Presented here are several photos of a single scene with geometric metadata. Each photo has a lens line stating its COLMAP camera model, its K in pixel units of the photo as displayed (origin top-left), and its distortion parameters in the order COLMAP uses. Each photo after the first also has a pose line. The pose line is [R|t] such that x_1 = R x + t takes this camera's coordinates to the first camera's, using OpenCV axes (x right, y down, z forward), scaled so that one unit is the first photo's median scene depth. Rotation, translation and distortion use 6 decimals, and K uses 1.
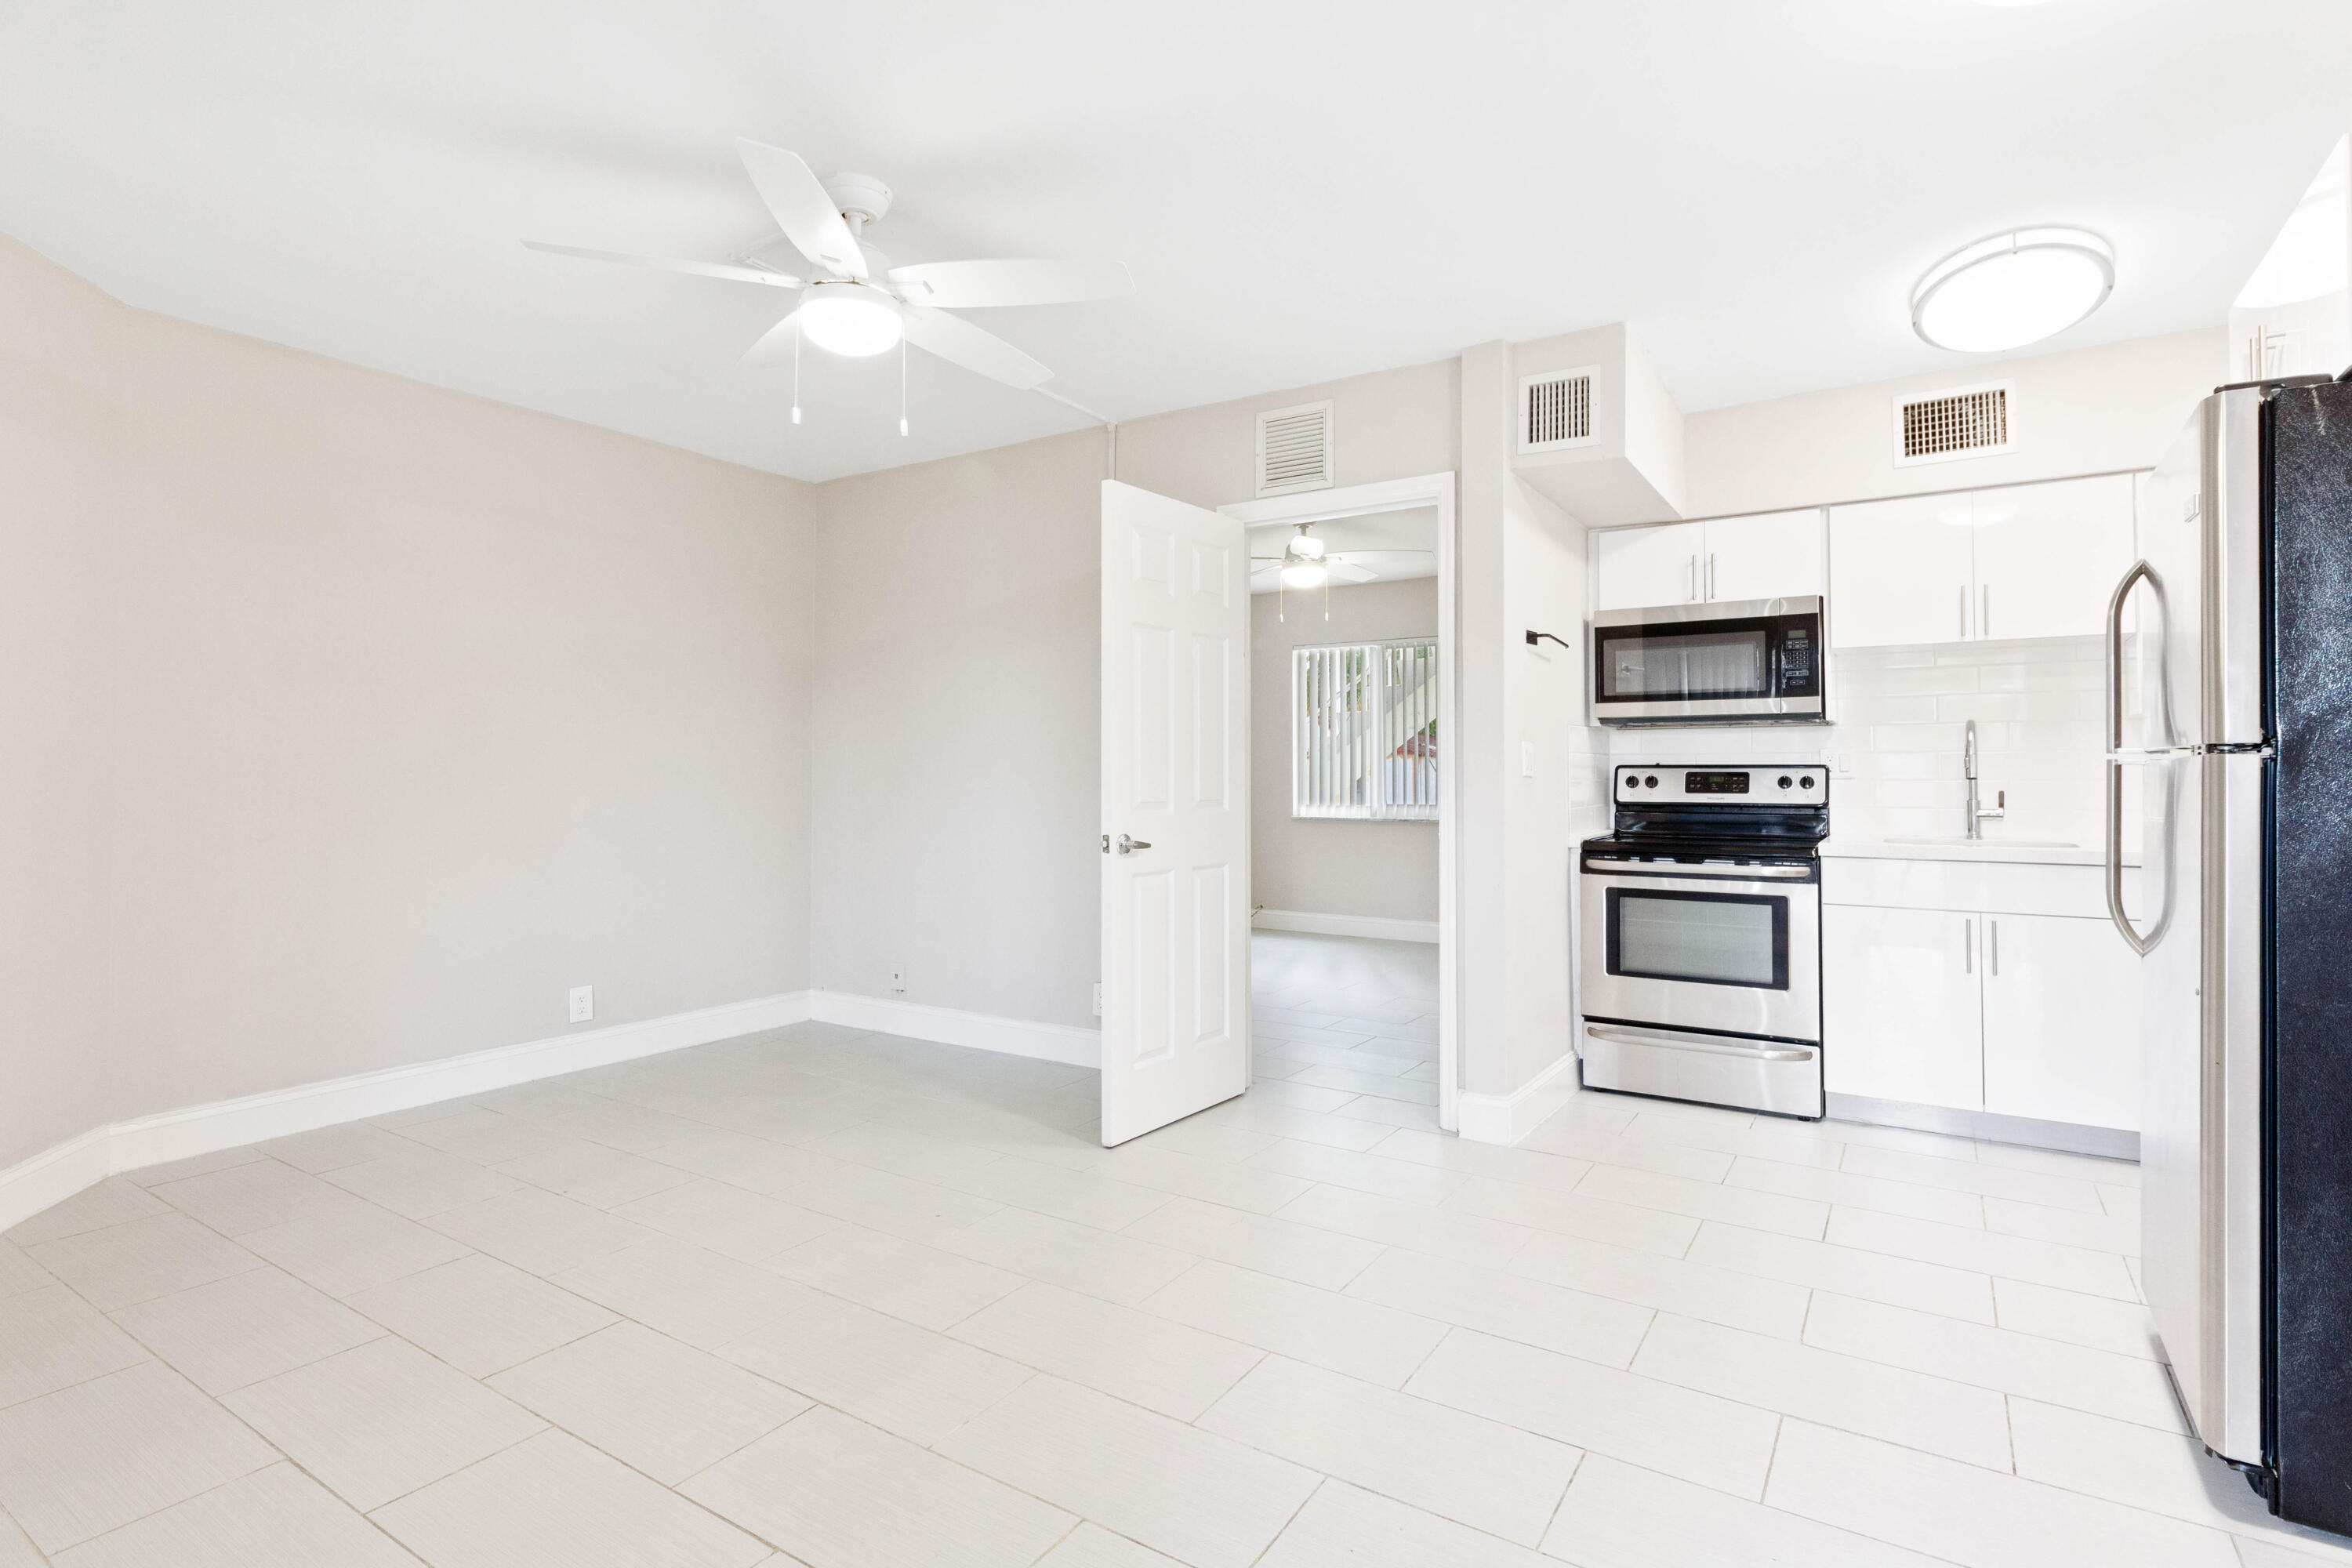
lens RADIAL K [[1173.6, 0, 1172.2], [0, 1173.6, 749.7], [0, 0, 1]] dist [-0.001295, -0.000555]
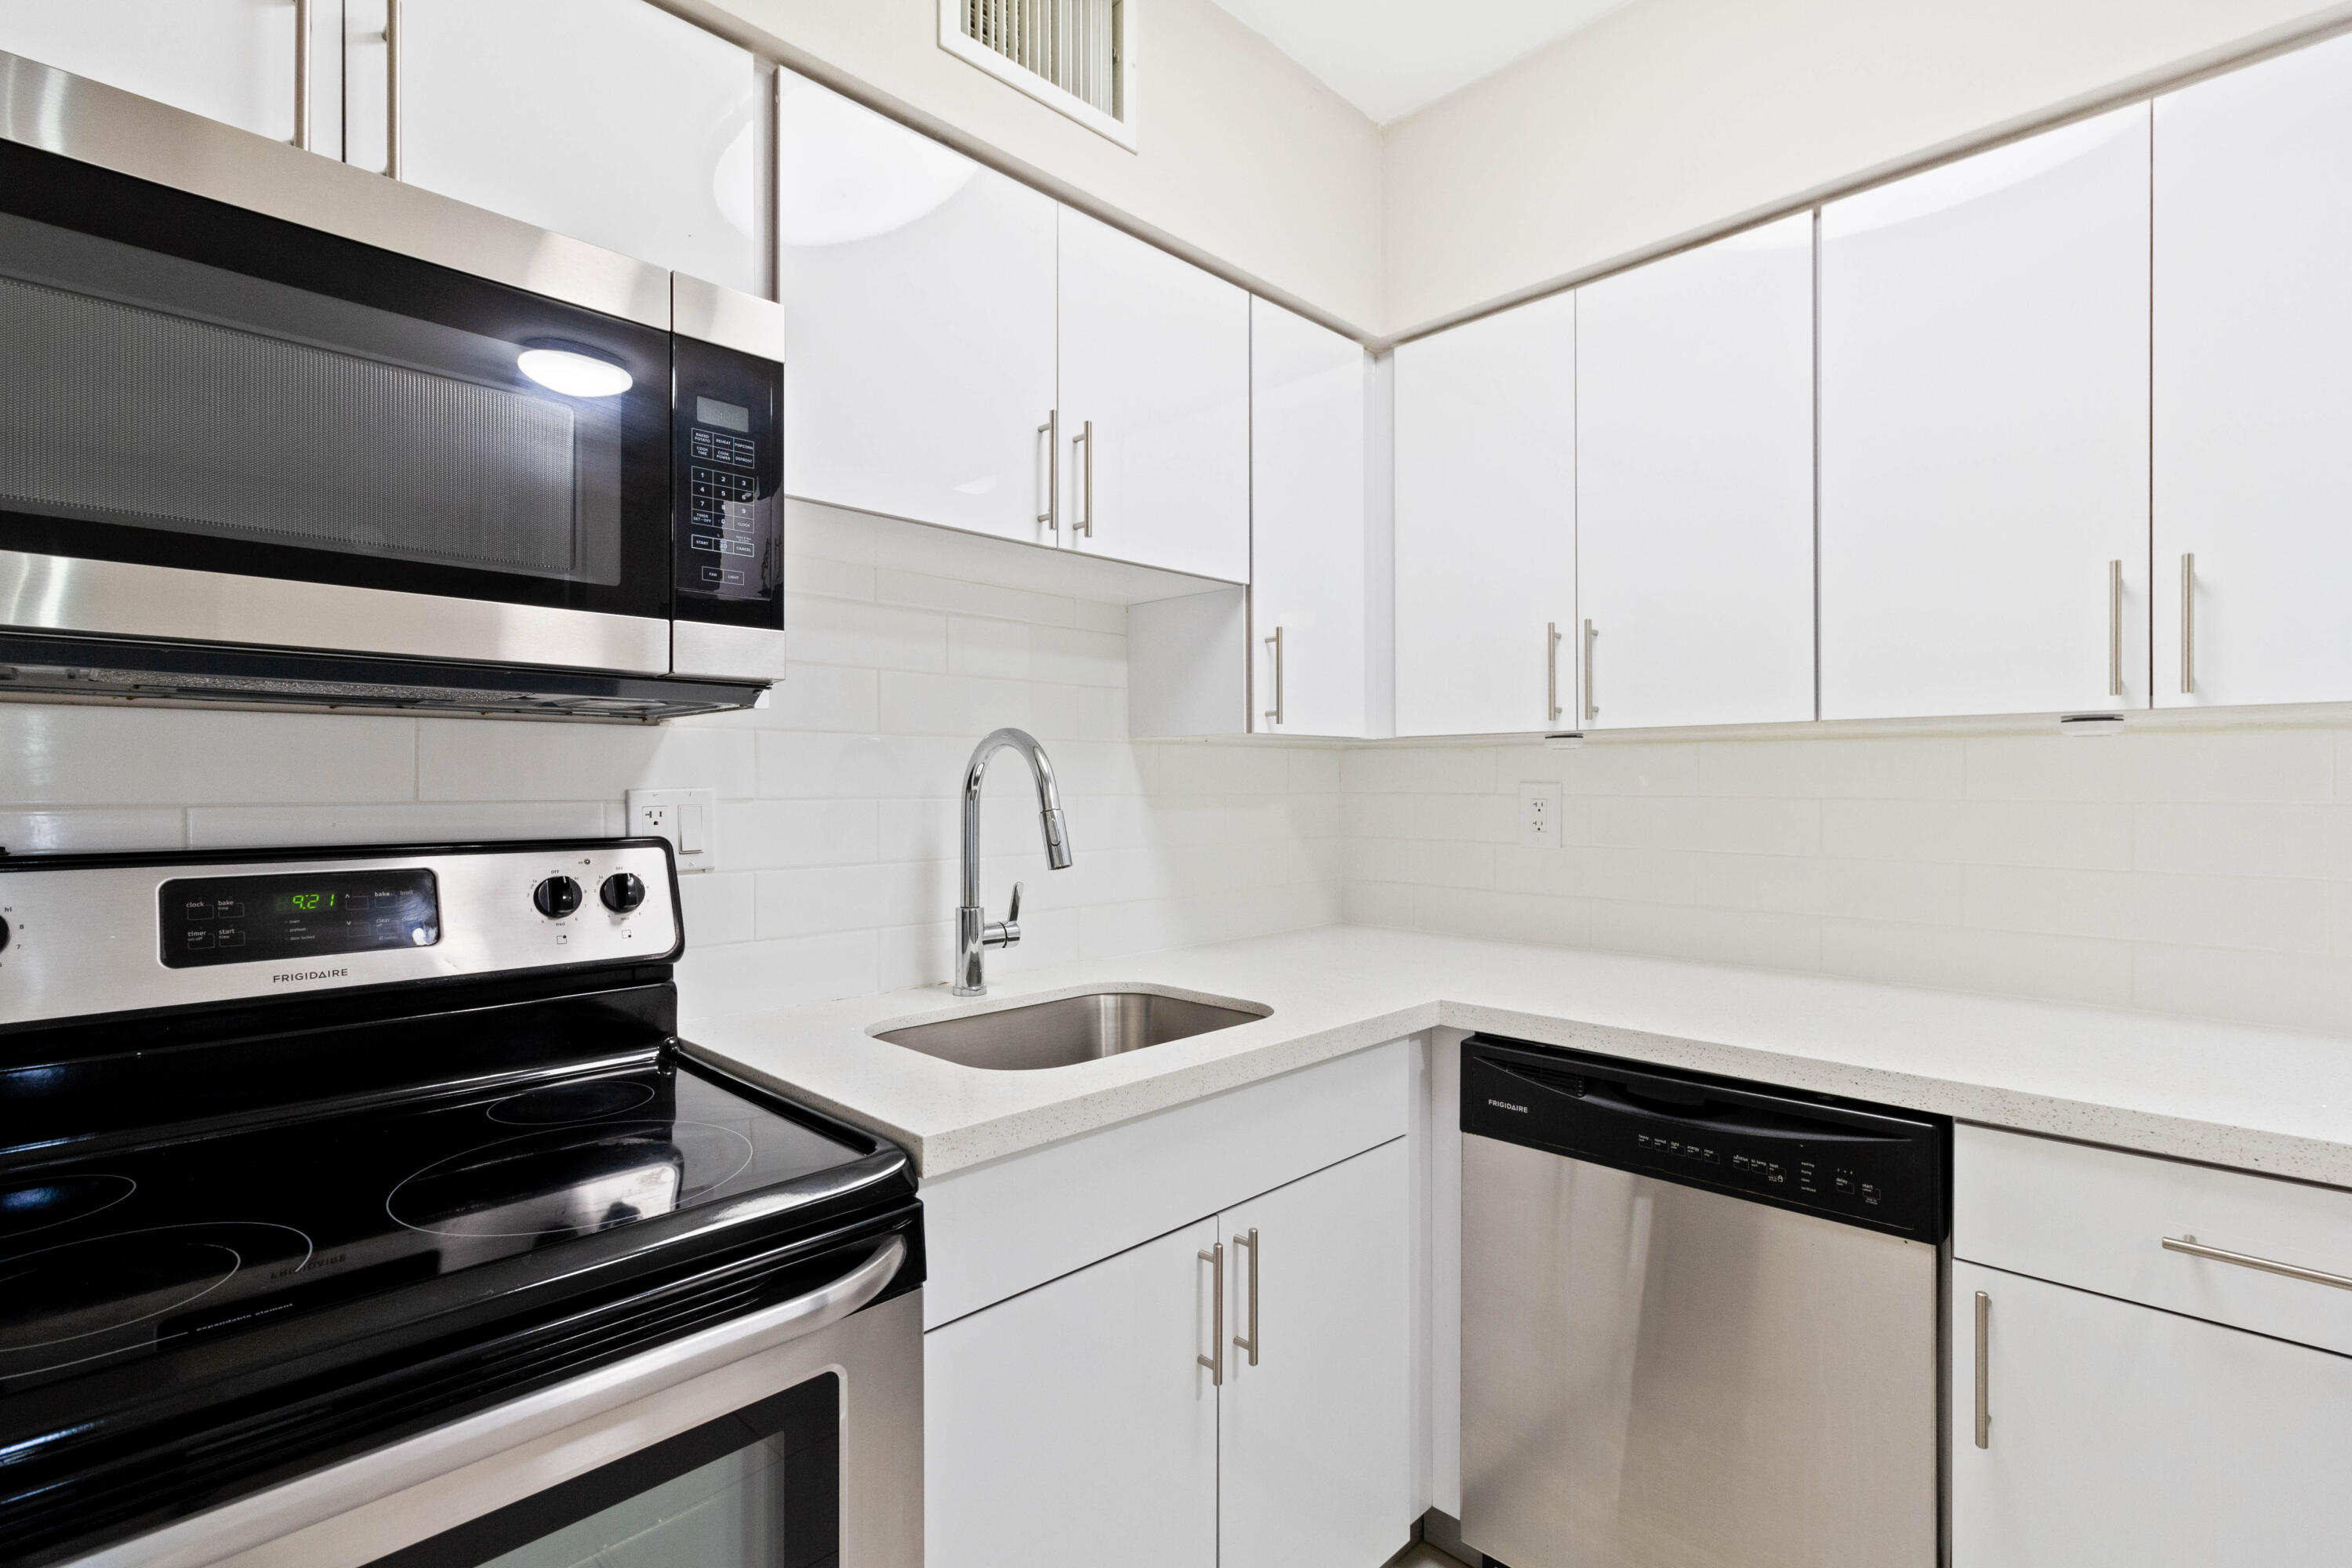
lens RADIAL K [[1104.9, 0, 1183.9], [0, 1104.9, 779.8], [0, 0, 1]] dist [0.002670, 0.000841]
pose [[0.194126, 0.002788, 0.980973, 0.283105], [-0.024320, 0.999702, 0.001971, -0.009119], [-0.980675, -0.024240, 0.194136, 0.838569]]
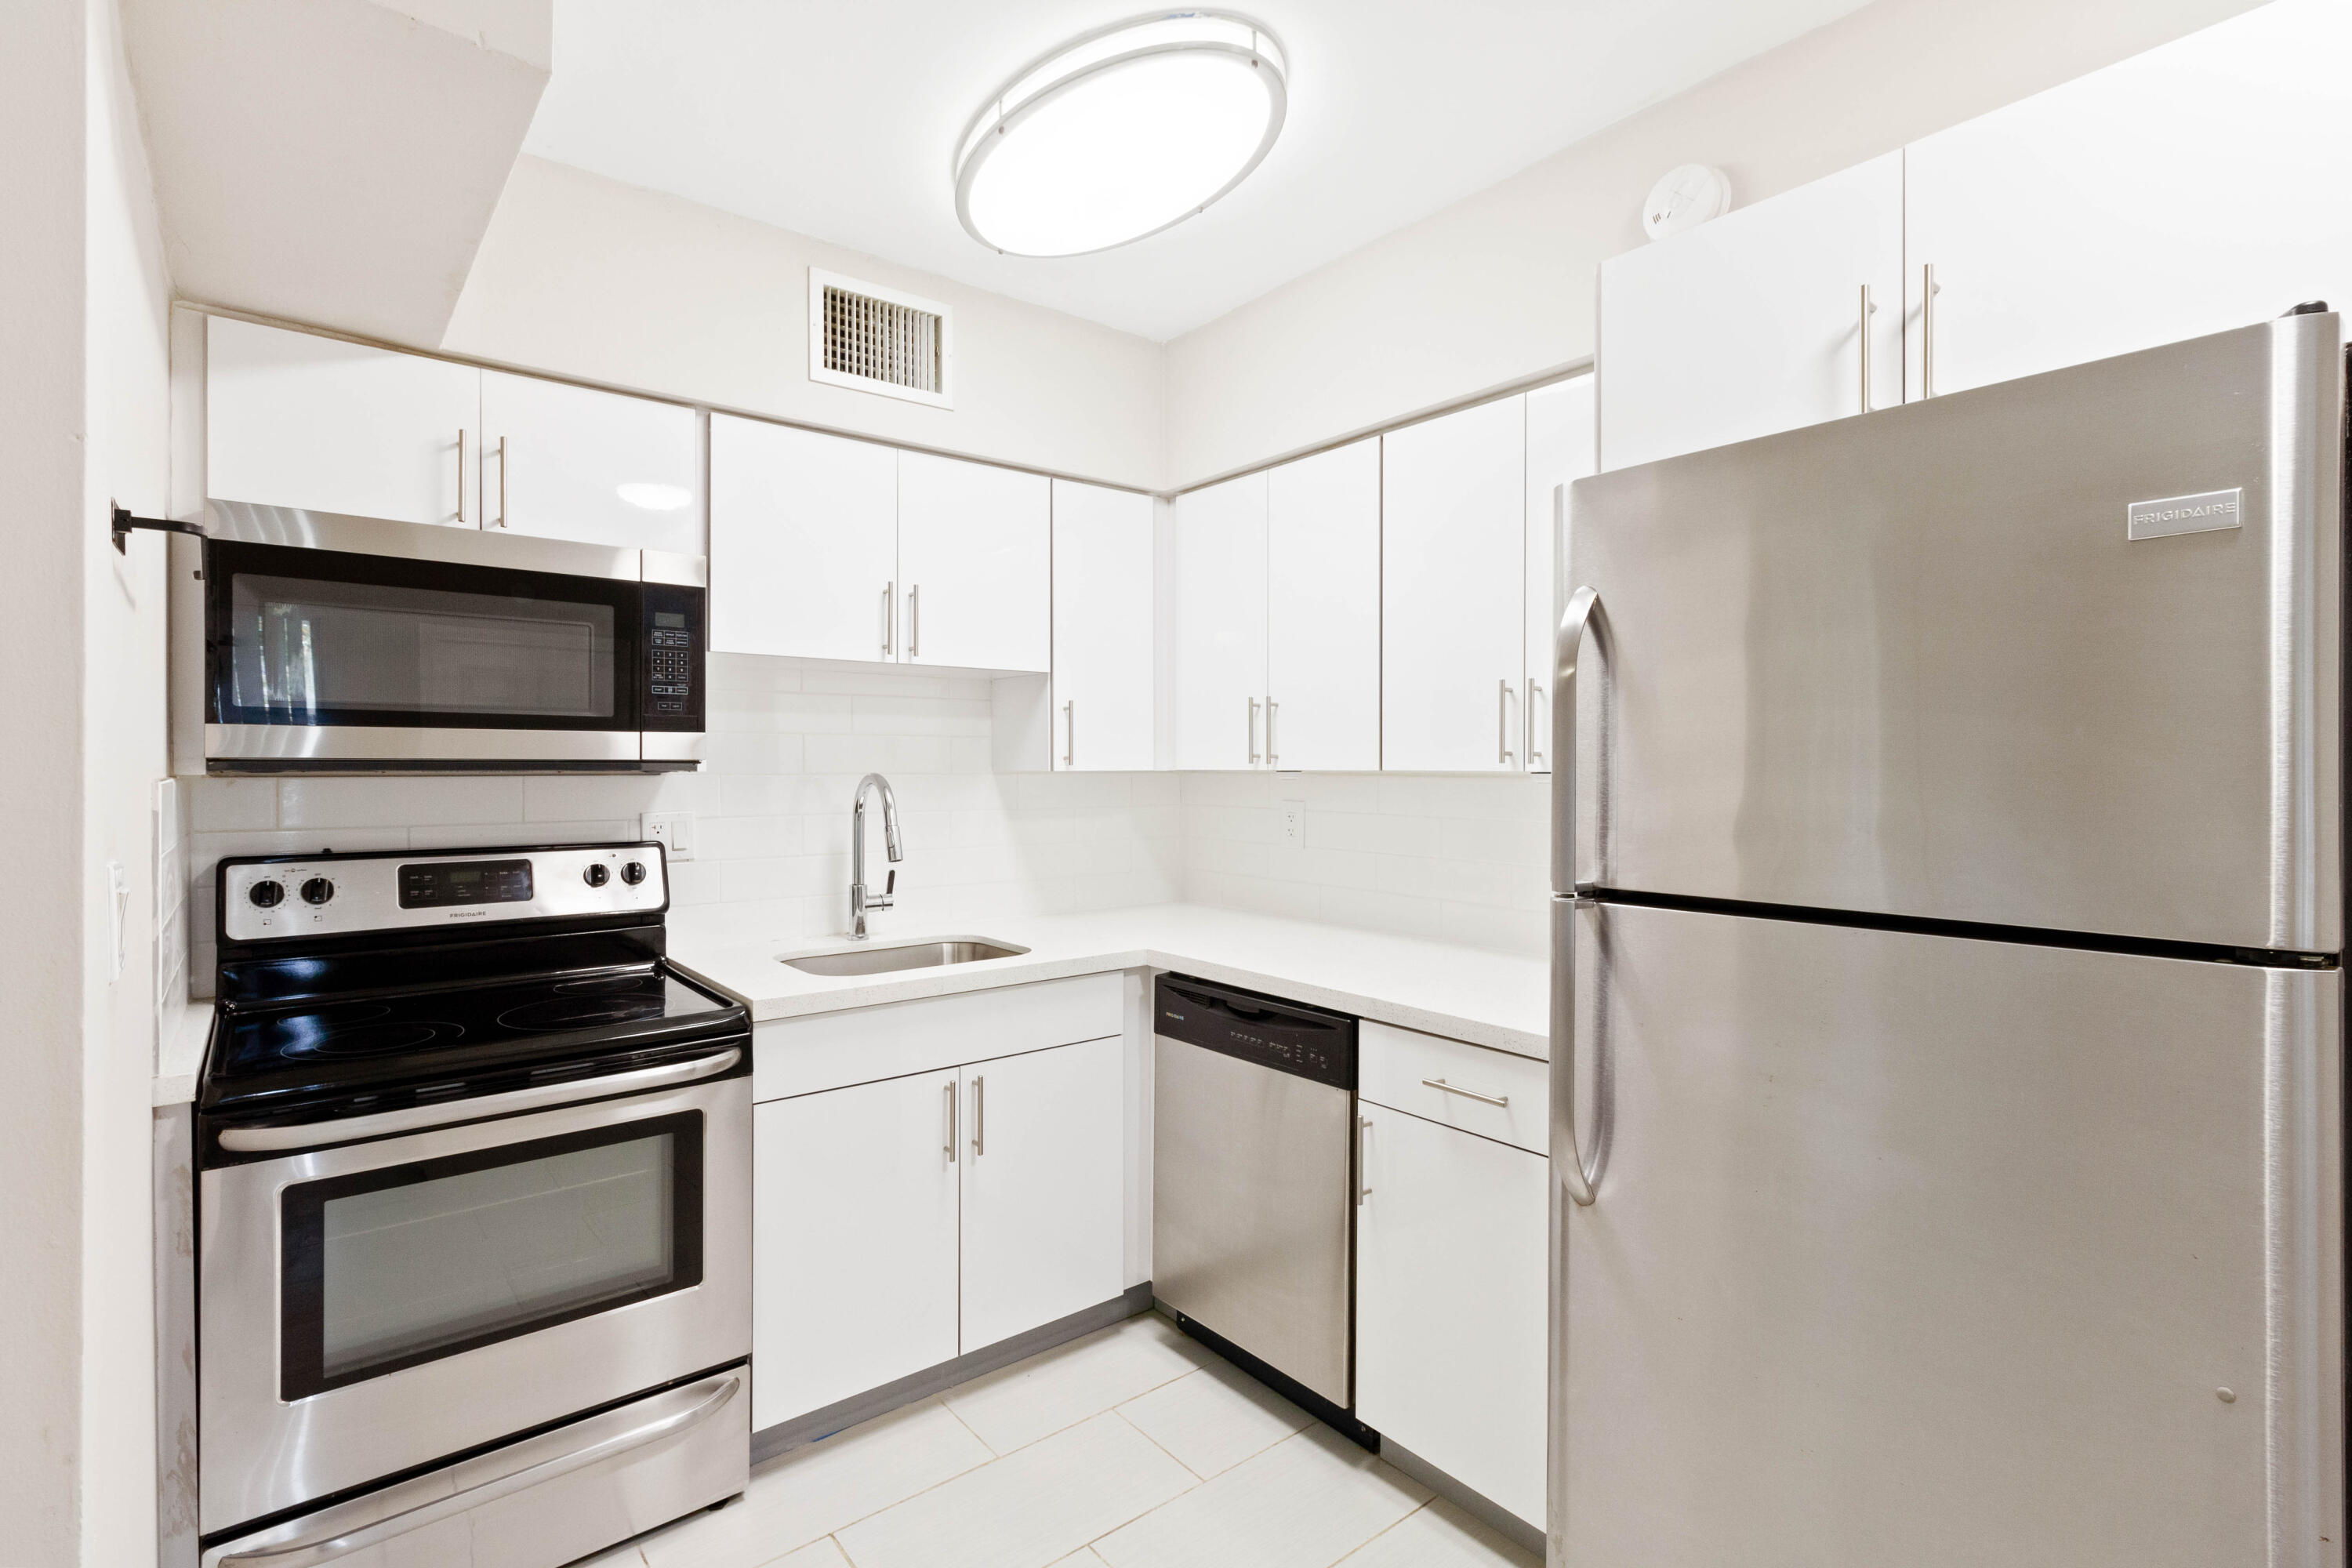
lens RADIAL K [[1105.9, 0, 1178.1], [0, 1105.9, 767.6], [0, 0, 1]] dist [0.005090, 0.000142]
pose [[0.305619, -0.003705, 0.952147, 0.103994], [-0.025875, 0.999591, 0.012194, -0.041452], [-0.951802, -0.028363, 0.305398, 0.612842]]
